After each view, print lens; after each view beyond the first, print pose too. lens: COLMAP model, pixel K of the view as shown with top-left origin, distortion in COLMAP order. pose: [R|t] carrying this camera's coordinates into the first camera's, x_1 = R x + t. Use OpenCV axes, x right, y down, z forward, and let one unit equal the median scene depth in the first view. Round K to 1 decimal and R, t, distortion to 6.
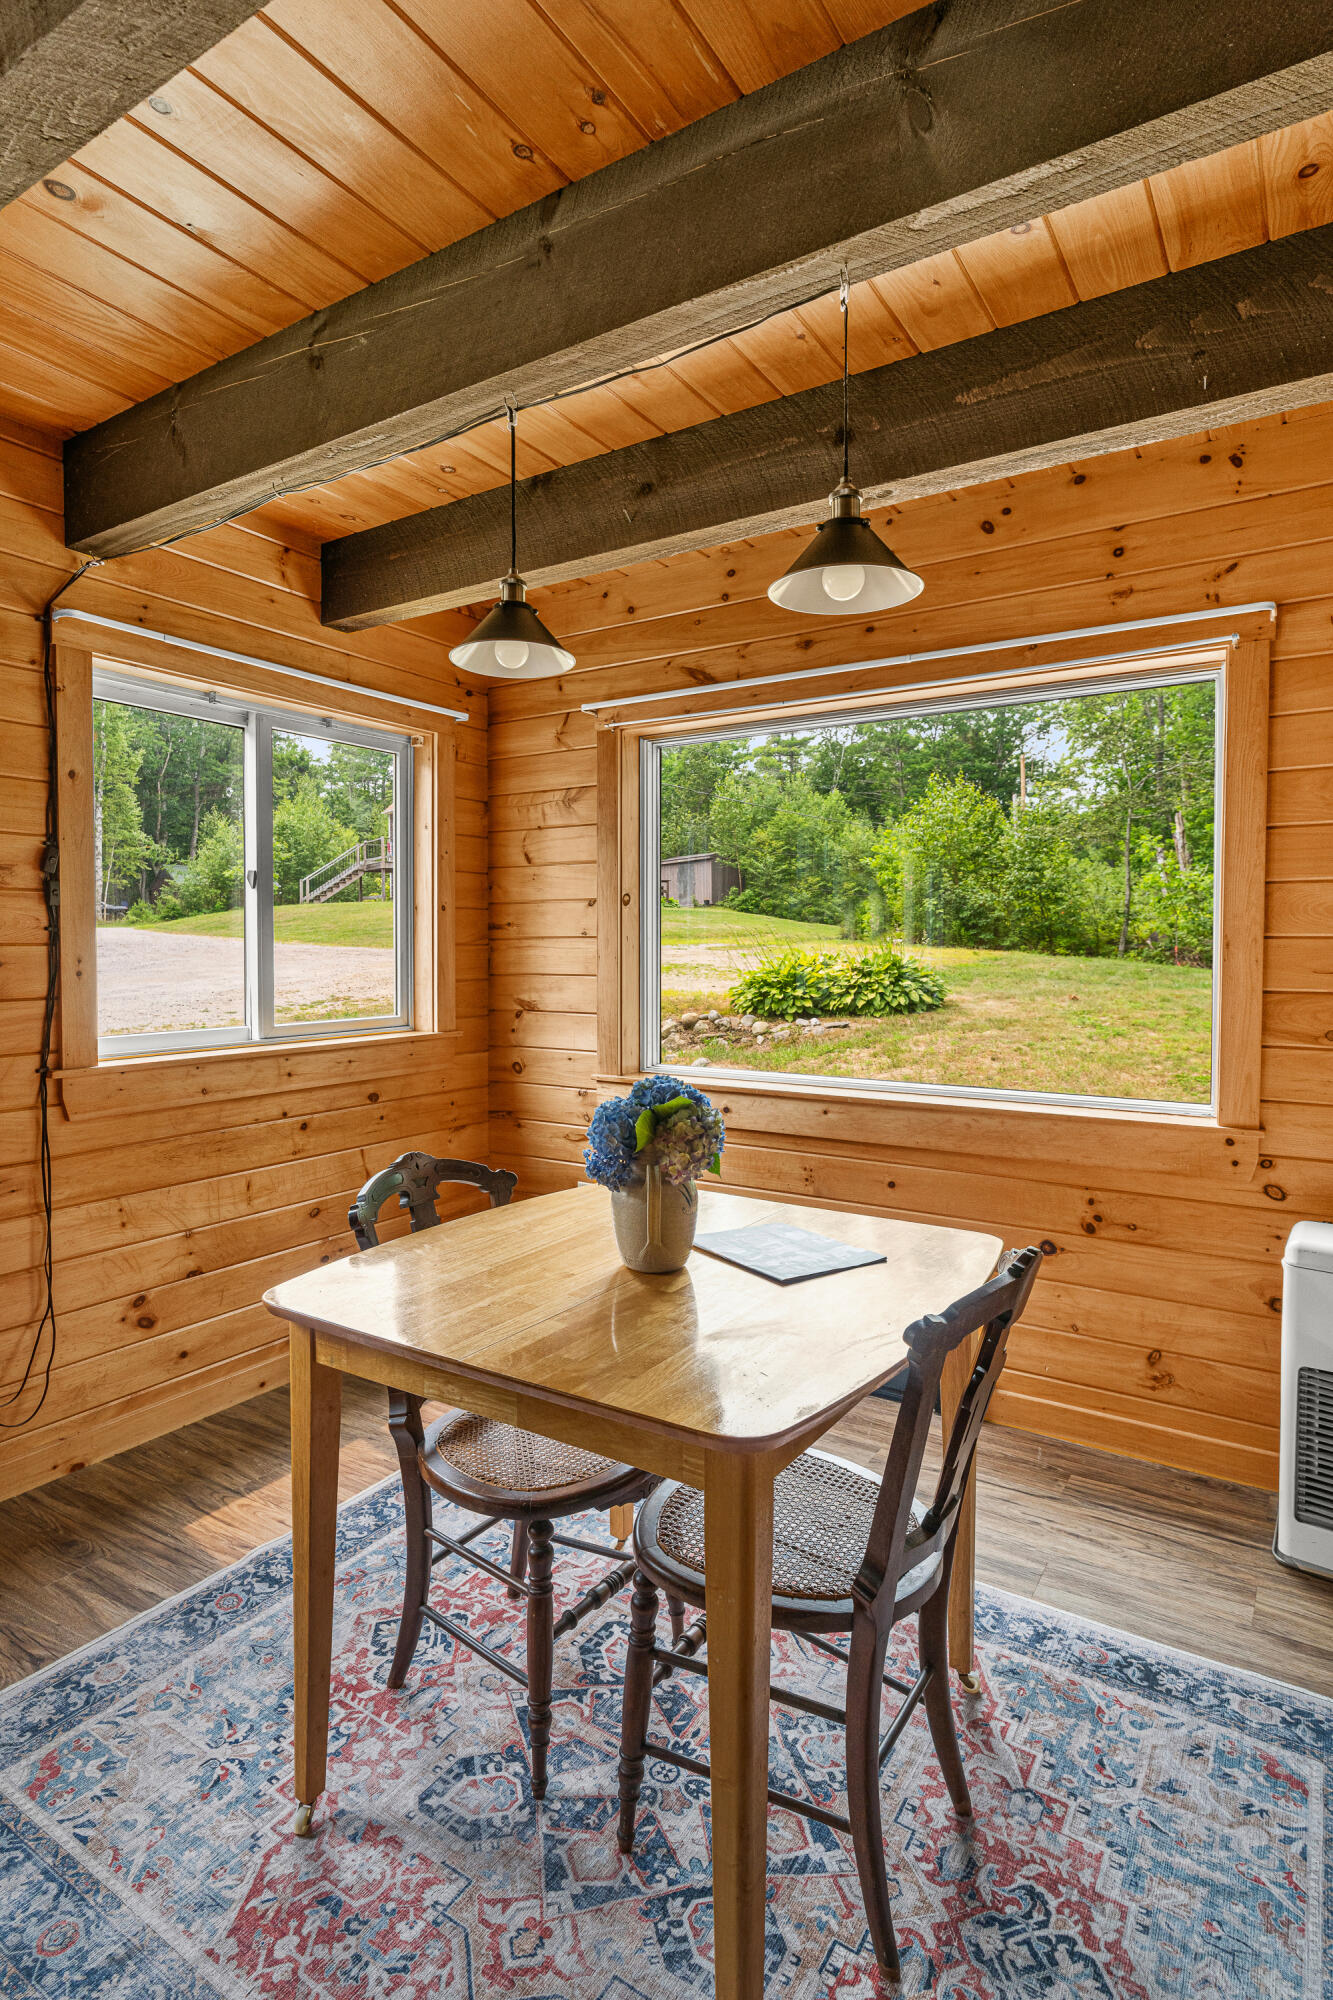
lens RADIAL K [[1053.5, 0, 659.7], [0, 1053.5, 978.6], [0, 0, 1]] dist [-0.002814, 0.001439]
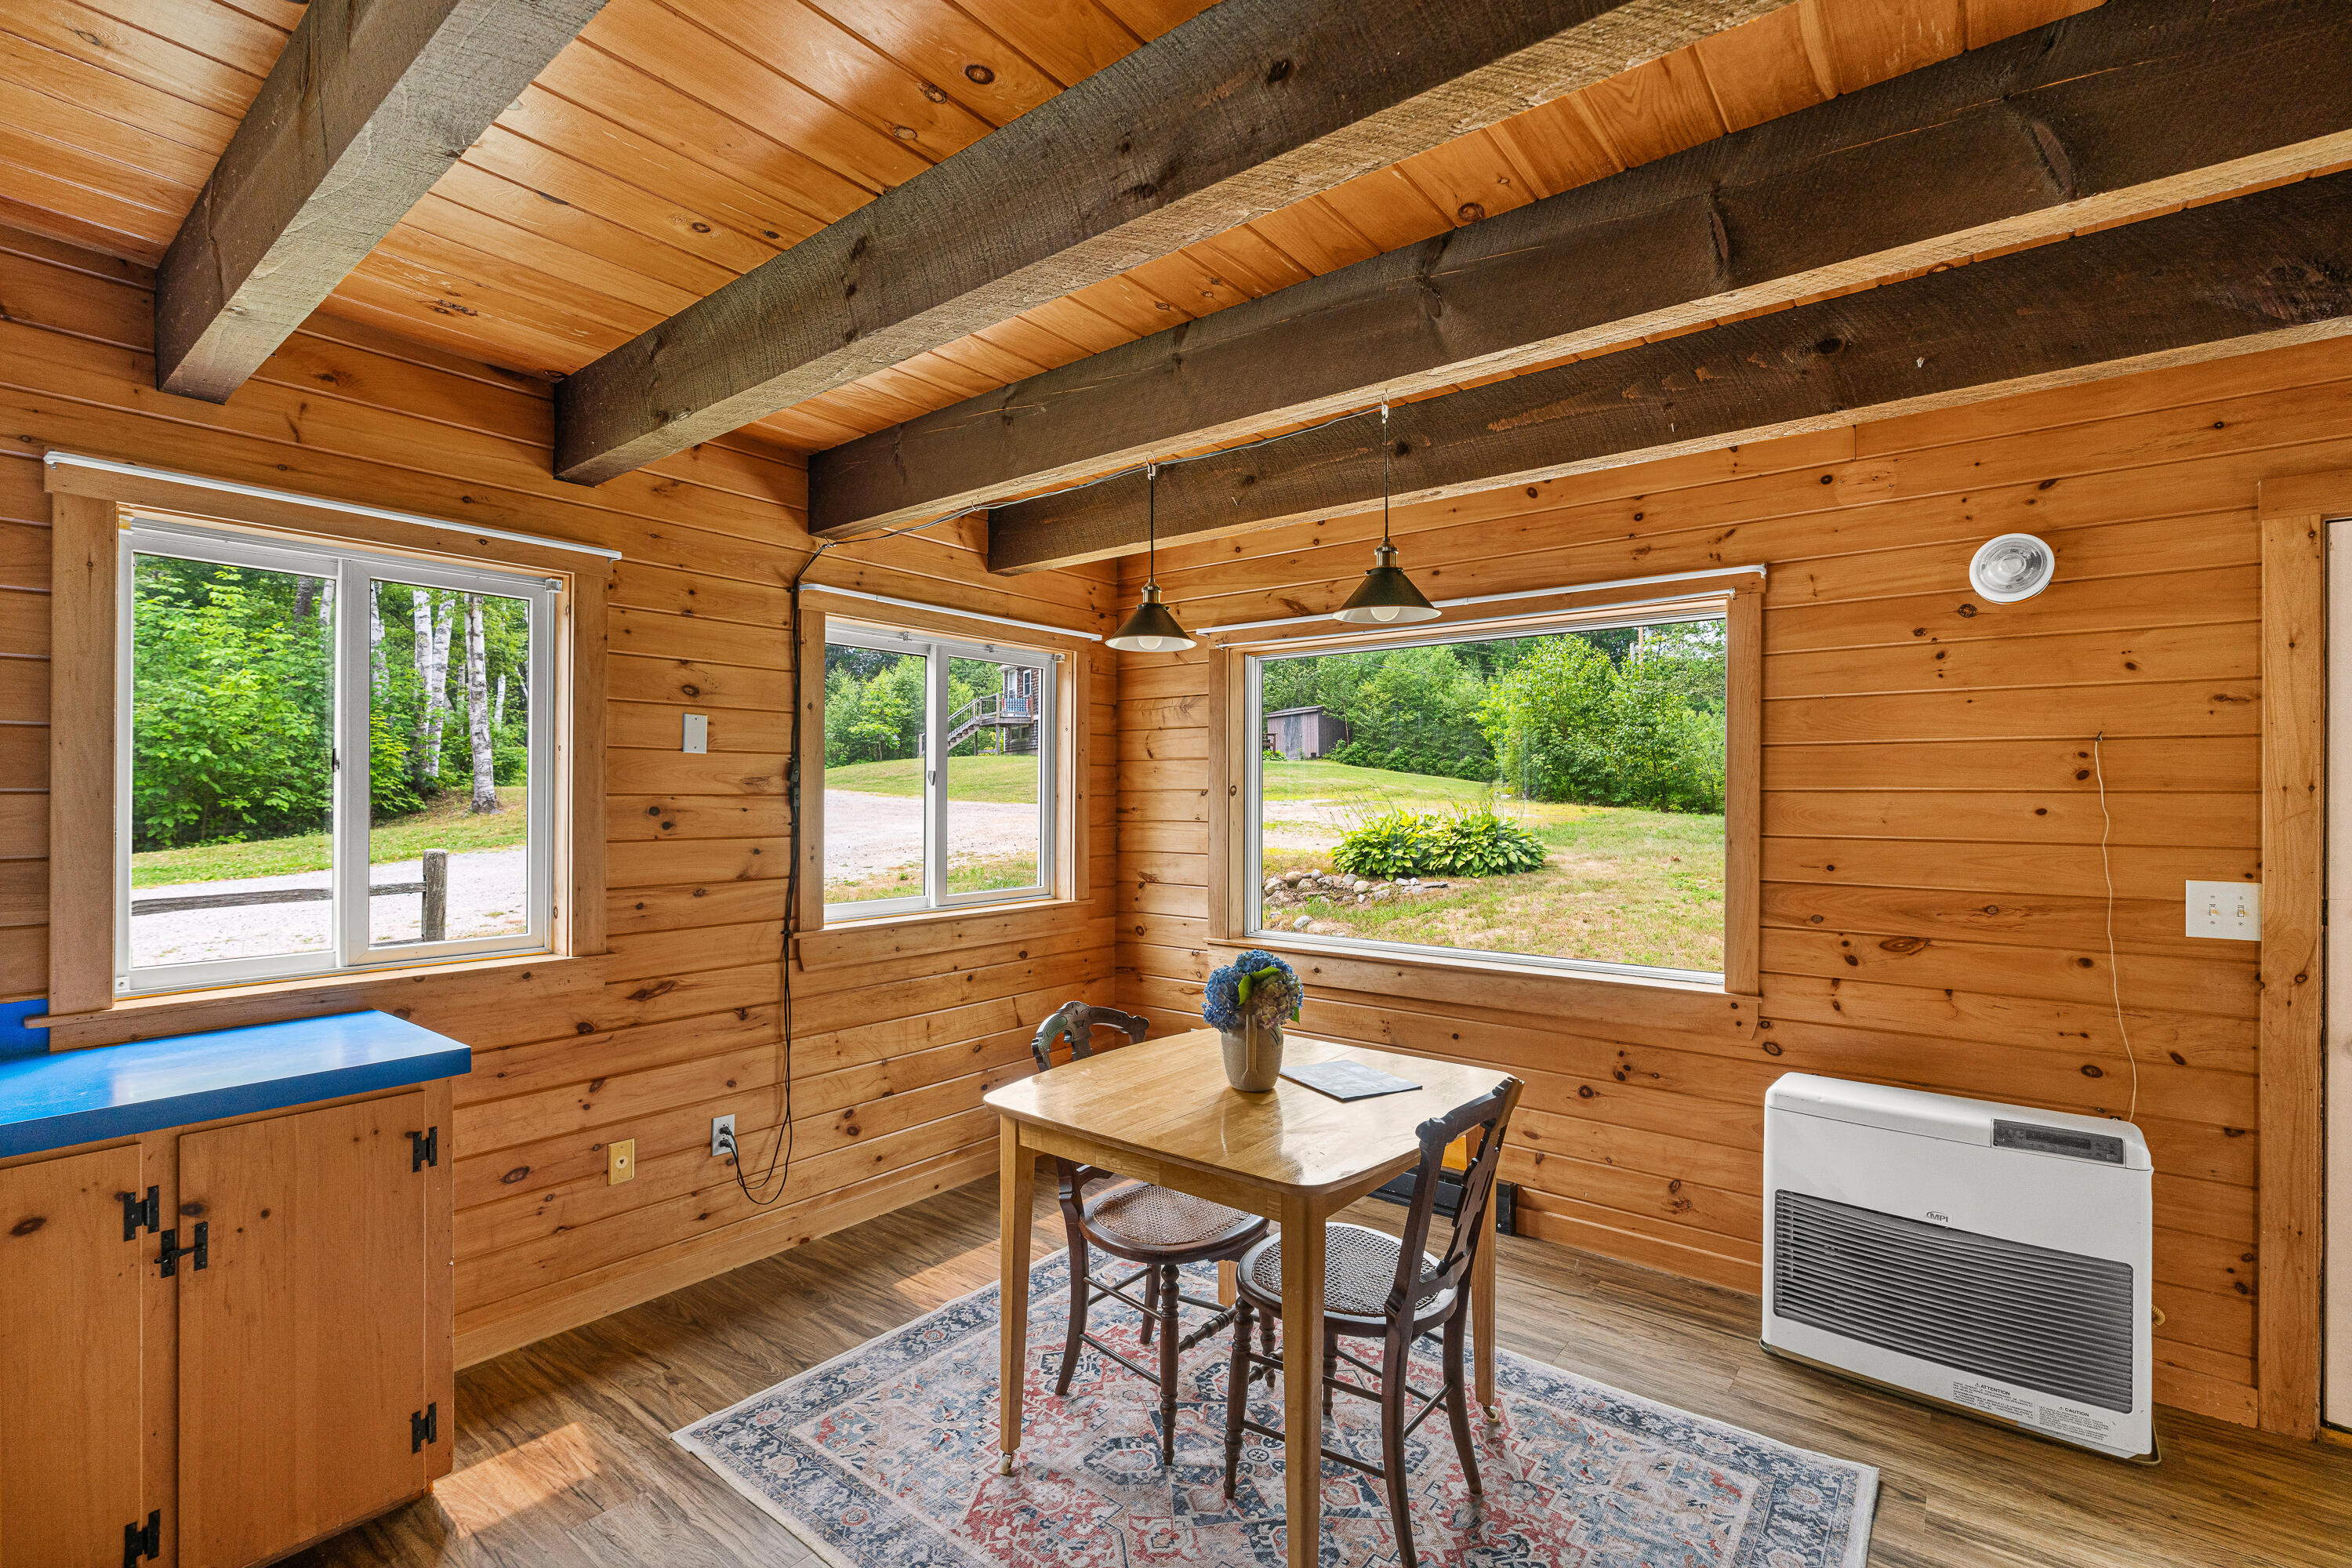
lens RADIAL K [[1055.3, 0, 1169.8], [0, 1055.3, 796.2], [0, 0, 1]] dist [-0.013991, 0.006672]
pose [[0.995816, 0.002613, -0.091348, 0.008374], [-0.005444, 0.999512, -0.030753, -0.043719], [0.091223, 0.031121, 0.995344, -0.263168]]
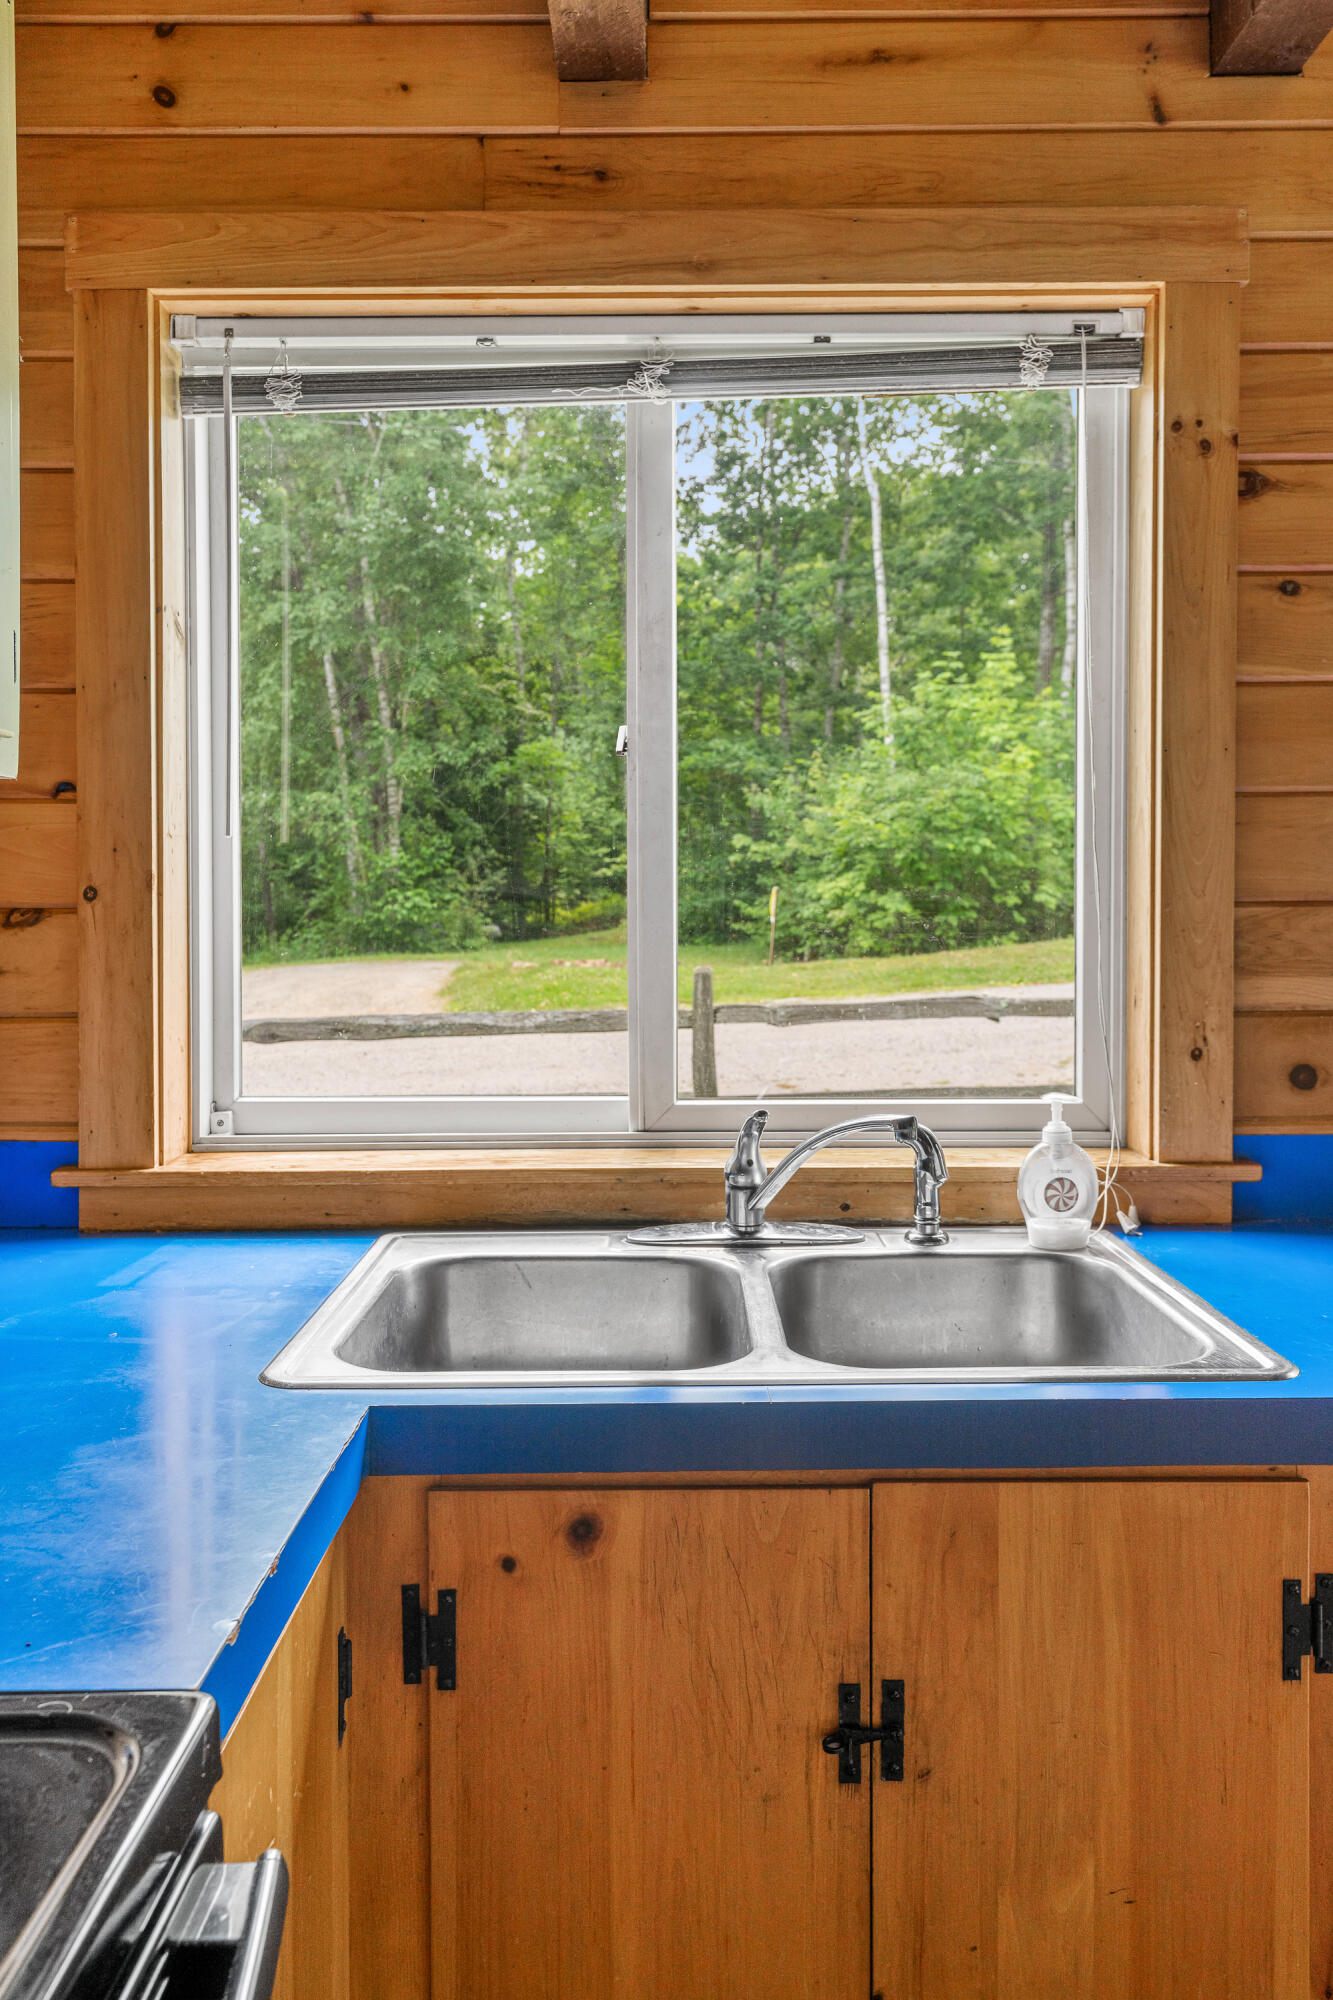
lens RADIAL K [[1489.4, 0, 666.6], [0, 1489.4, 937.0], [0, 0, 1]] dist [0.001603, 0.000983]
pose [[0.545841, 0.018443, -0.837686, -0.604346], [-0.020027, 0.999759, 0.008962, 0.005498], [0.837649, 0.011885, 0.546079, -0.328565]]
